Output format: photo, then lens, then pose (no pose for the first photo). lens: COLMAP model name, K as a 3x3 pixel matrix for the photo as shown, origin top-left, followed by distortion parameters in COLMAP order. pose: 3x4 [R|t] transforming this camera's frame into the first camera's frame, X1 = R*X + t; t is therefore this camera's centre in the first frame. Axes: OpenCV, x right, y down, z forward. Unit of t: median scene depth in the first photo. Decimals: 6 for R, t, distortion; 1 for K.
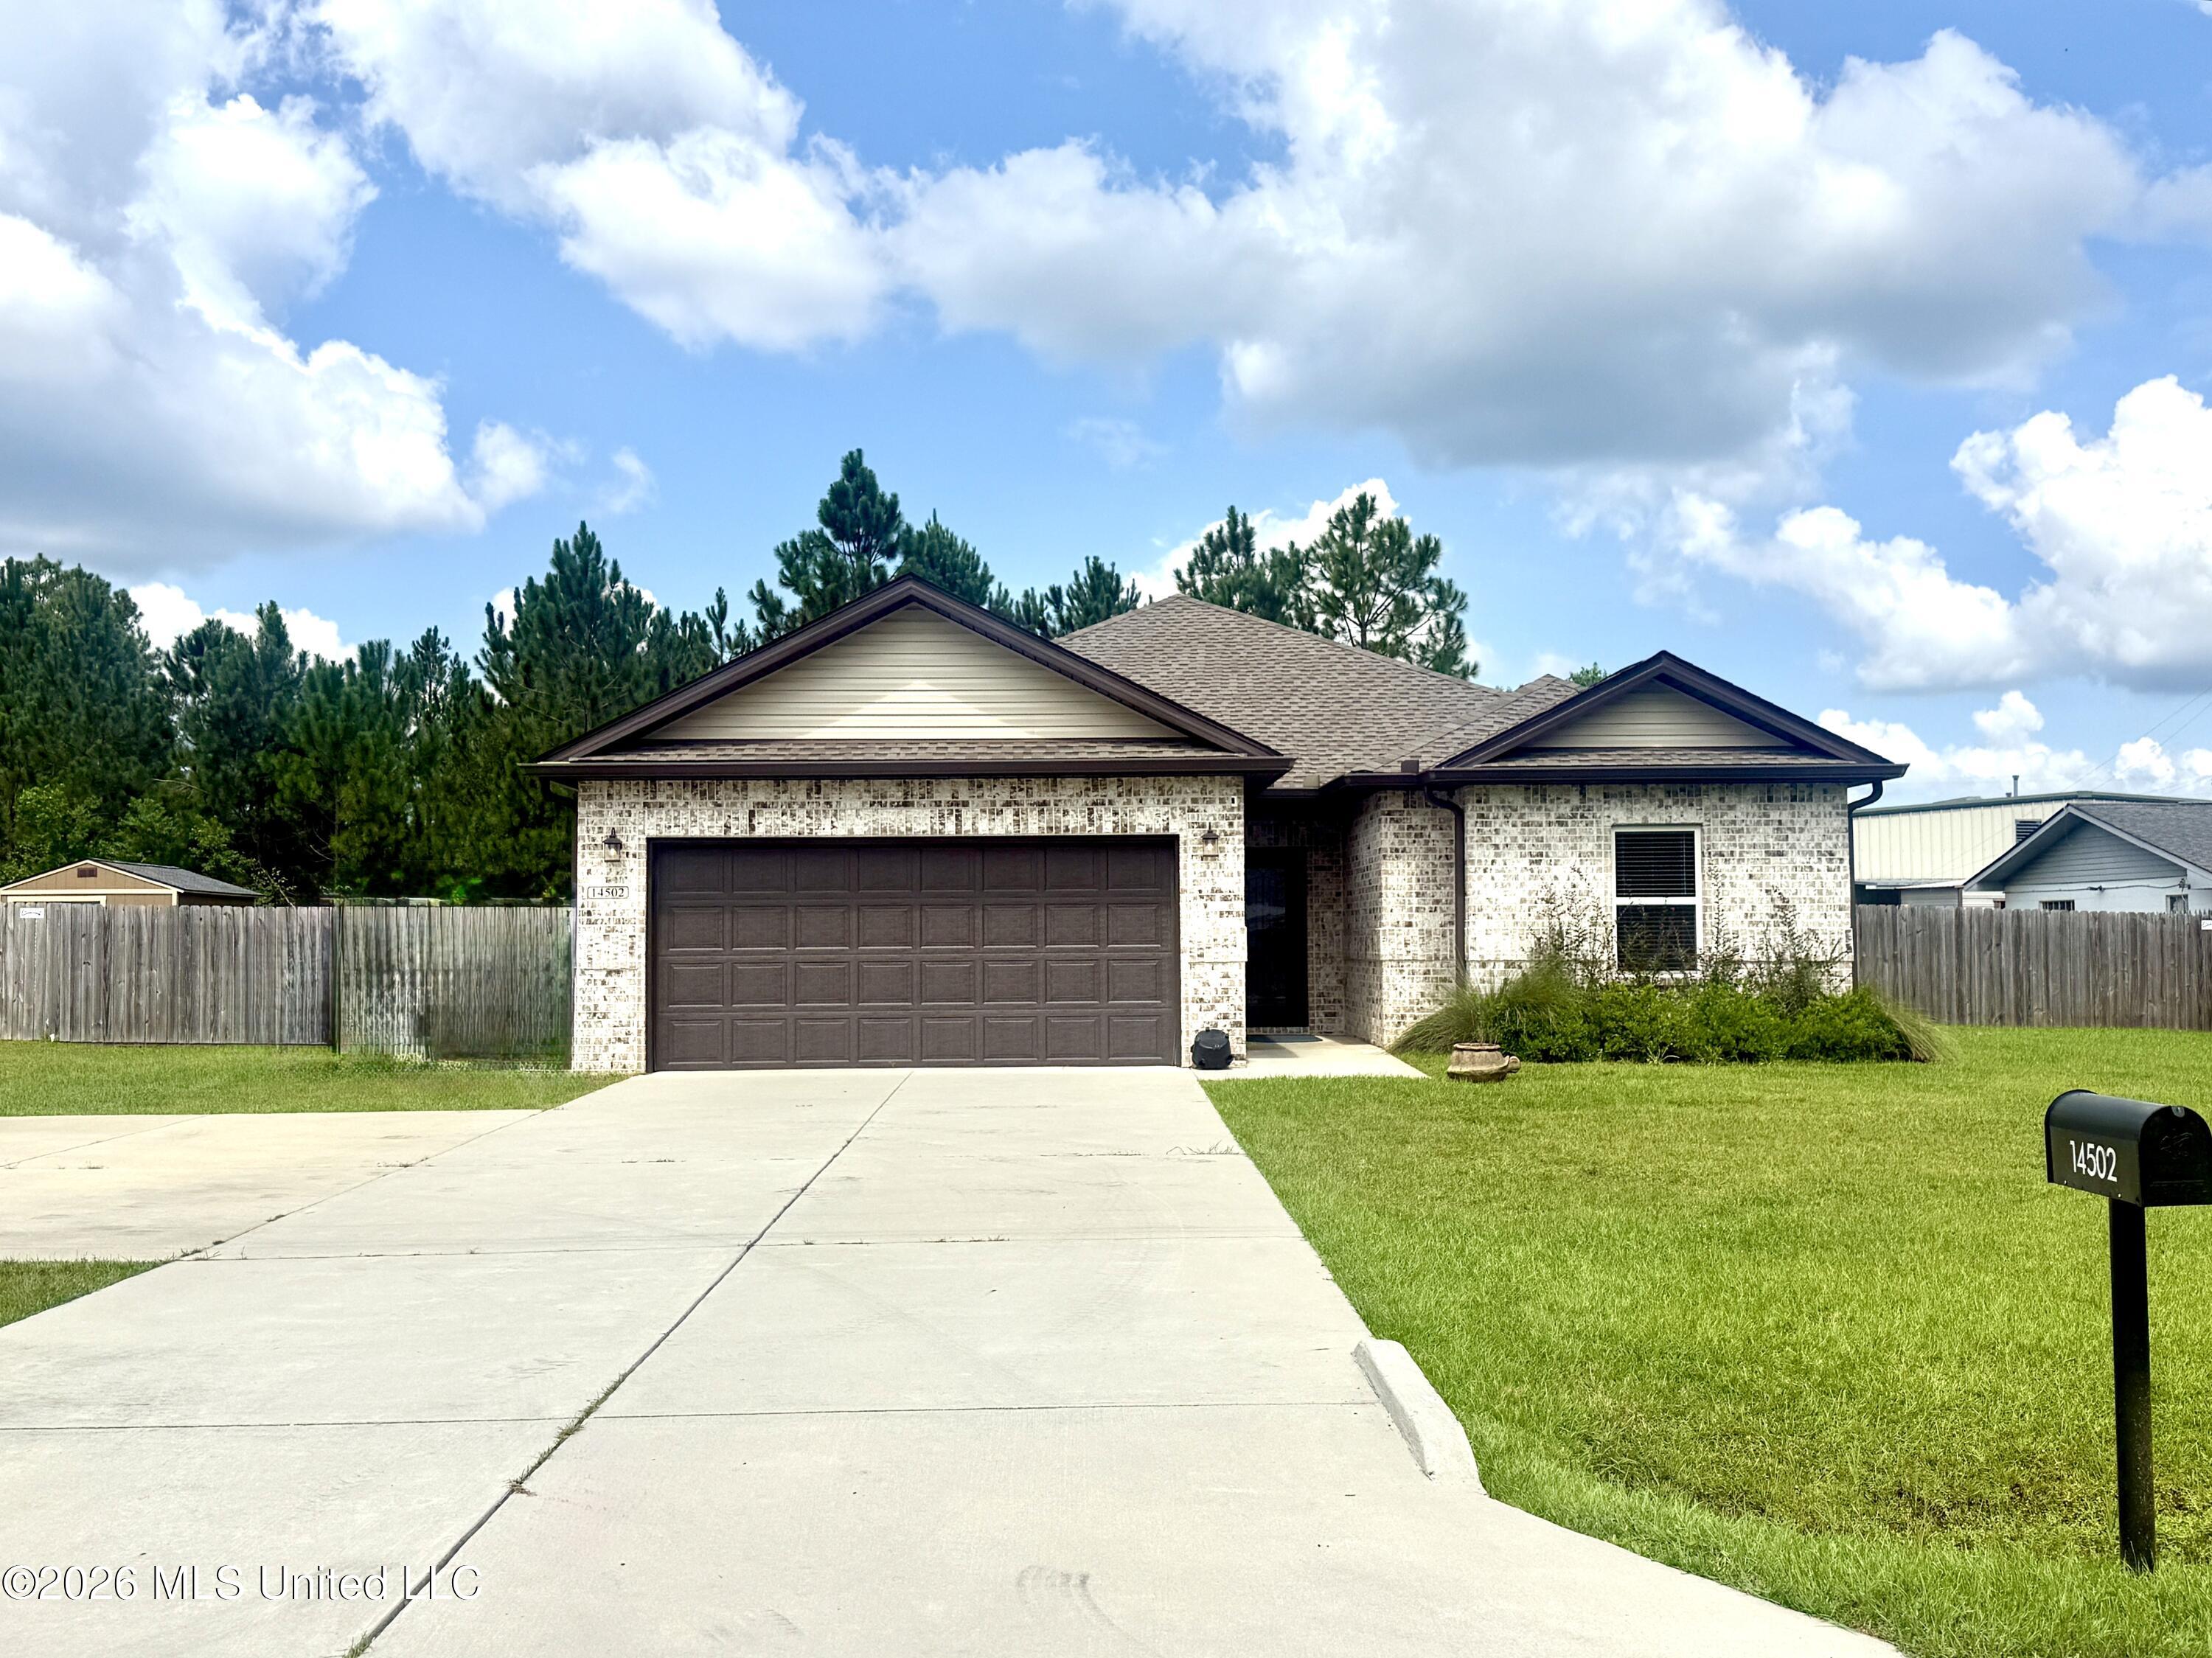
lens RADIAL K [[2205.6, 0, 1106.0], [0, 2205.6, 829.0], [0, 0, 1]] dist [0.133131, -0.008737]
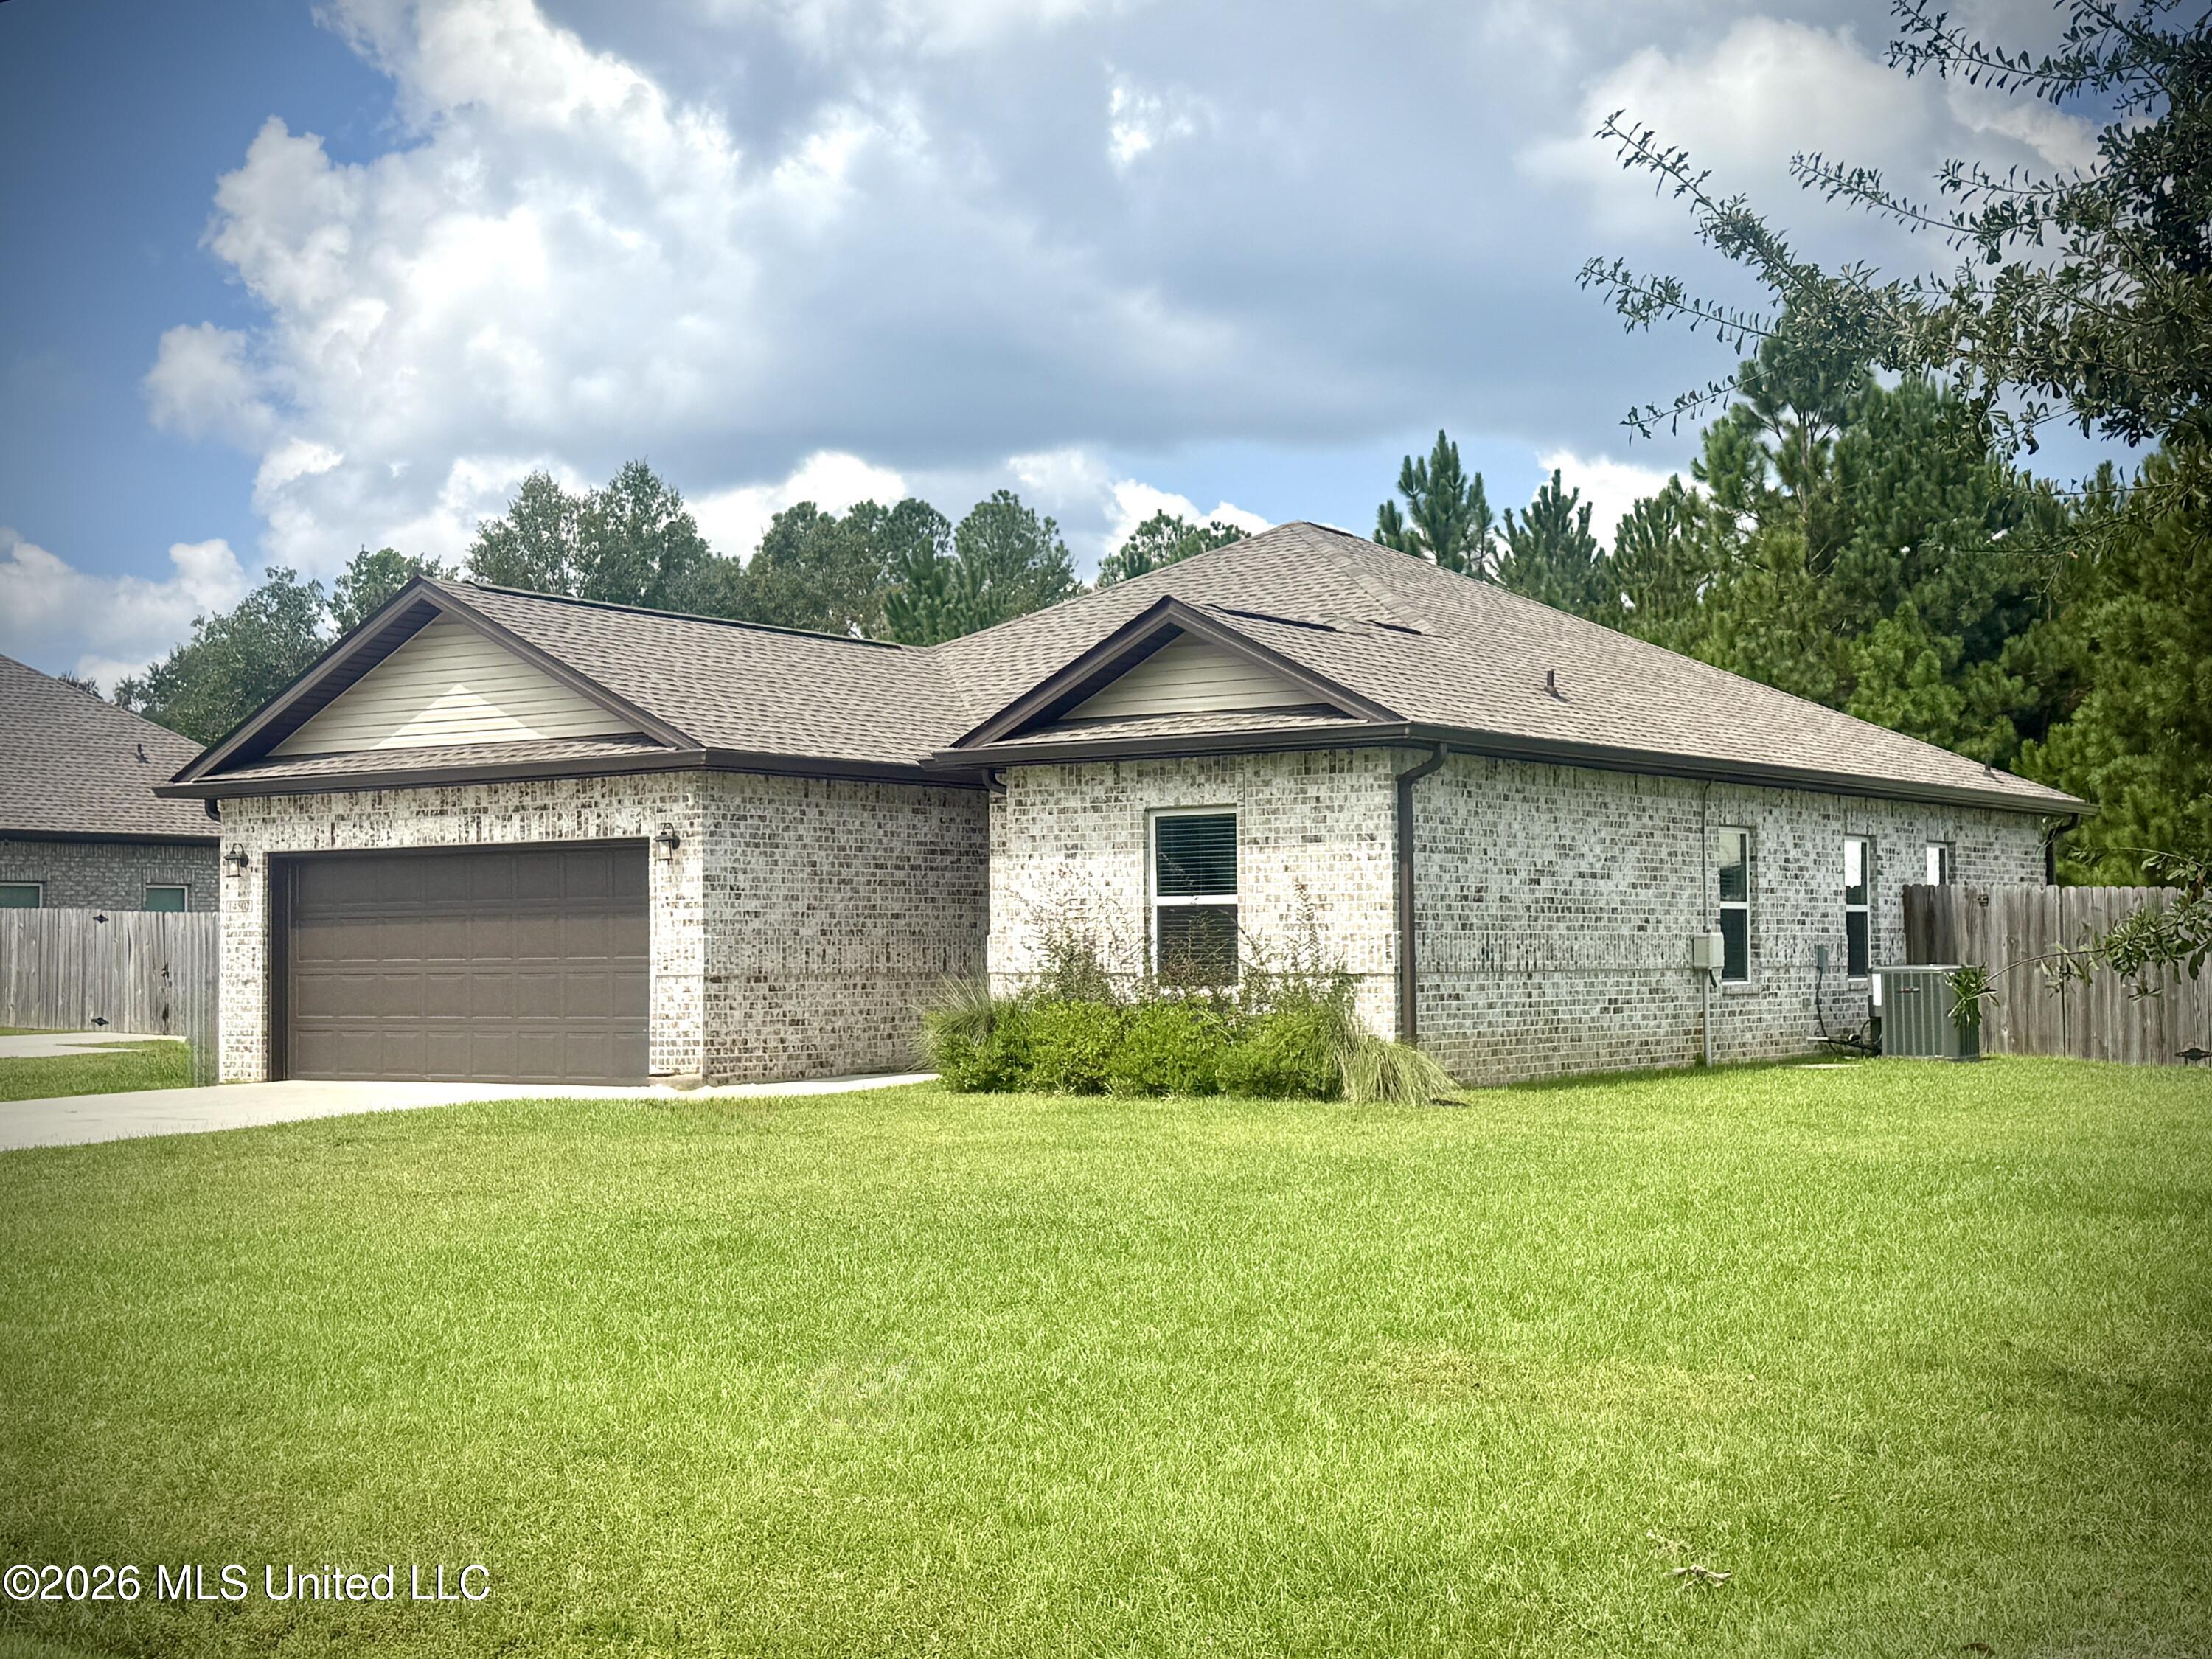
lens RADIAL K [[2959.8, 0, 1106.0], [0, 2959.8, 829.5], [0, 0, 1]] dist [0.185404, -0.369391]
pose [[0.812397, -0.025471, -0.582548, 0.870245], [0.033765, 0.999424, 0.003390, 0.001566], [0.582126, -0.022423, 0.812789, 0.097606]]
